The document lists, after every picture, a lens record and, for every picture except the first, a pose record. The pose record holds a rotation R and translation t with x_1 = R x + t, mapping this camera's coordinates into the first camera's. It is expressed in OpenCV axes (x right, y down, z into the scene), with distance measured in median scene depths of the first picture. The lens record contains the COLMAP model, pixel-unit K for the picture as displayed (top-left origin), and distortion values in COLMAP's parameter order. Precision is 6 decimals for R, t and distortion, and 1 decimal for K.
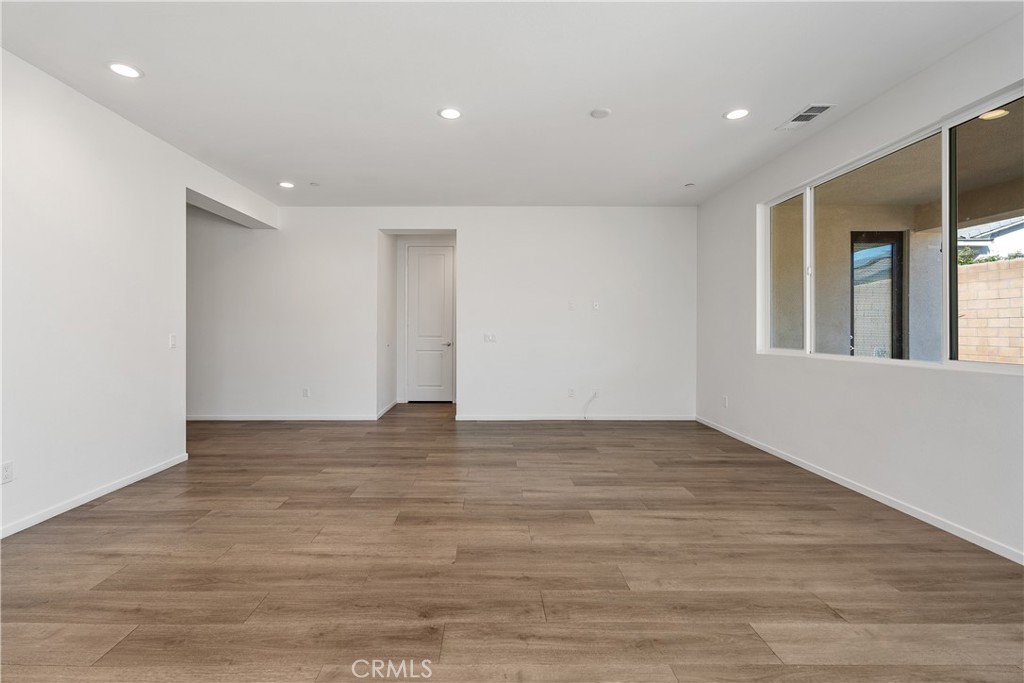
lens RADIAL K [[461.9, 0, 504.7], [0, 461.9, 332.3], [0, 0, 1]] dist [0.005378, 0.000375]
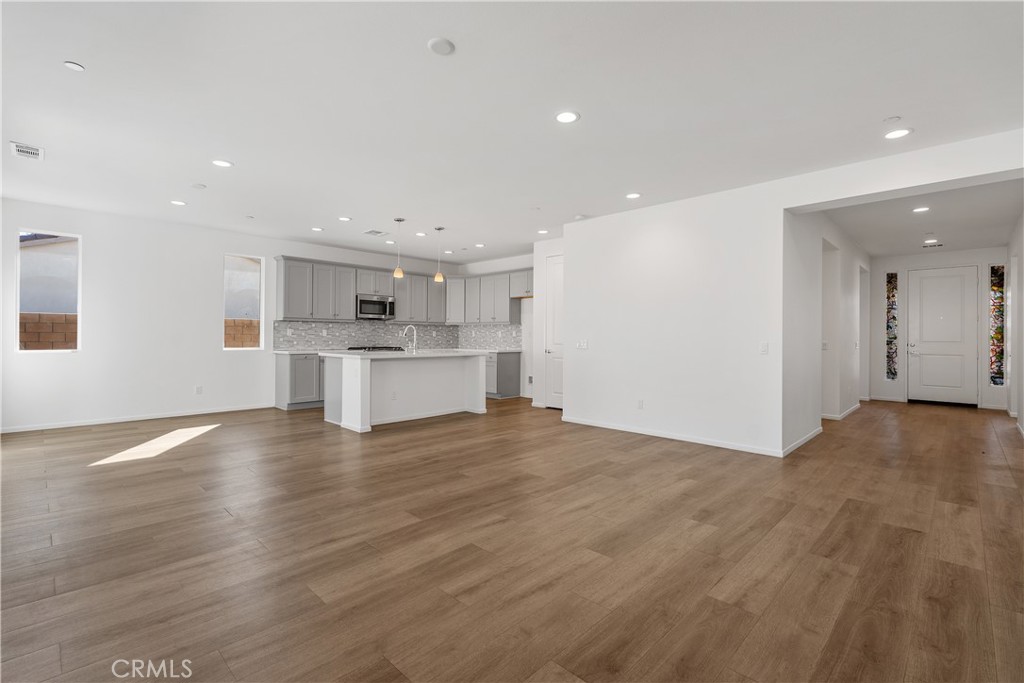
lens RADIAL K [[461.9, 0, 521.3], [0, 461.9, 337.3], [0, 0, 1]] dist [0.005378, 0.000375]
pose [[-0.707084, -0.006900, -0.707096, 0.768751], [-0.011466, 0.999933, 0.001708, -0.007547], [0.707037, 0.009315, -0.707115, 1.938864]]
